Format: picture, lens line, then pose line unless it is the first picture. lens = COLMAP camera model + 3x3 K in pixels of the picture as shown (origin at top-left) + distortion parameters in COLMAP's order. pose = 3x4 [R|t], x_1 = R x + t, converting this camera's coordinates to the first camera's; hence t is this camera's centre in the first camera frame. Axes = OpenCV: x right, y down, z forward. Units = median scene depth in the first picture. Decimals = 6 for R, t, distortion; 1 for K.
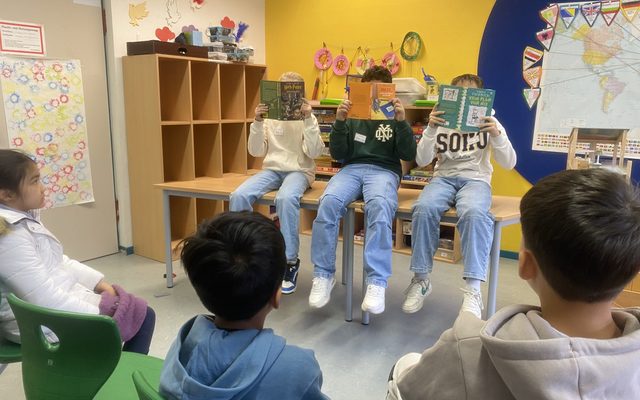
lens RADIAL K [[482.6, 0, 320.0], [0, 482.6, 200.0], [0, 0, 1]] dist [0.019400, -0.001890]
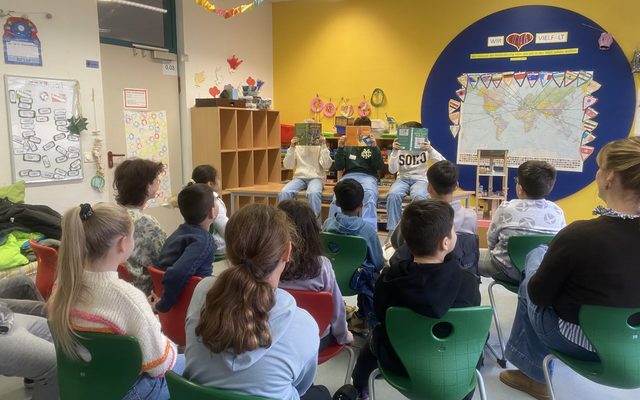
lens RADIAL K [[505.4, 0, 320.0], [0, 505.4, 200.0], [0, 0, 1]] dist [0.094095, -0.003527]
pose [[0.995008, -0.025177, 0.096565, -0.174833], [0.030343, 0.998164, -0.052413, 0.090756], [-0.095068, 0.055081, 0.993946, -0.626321]]
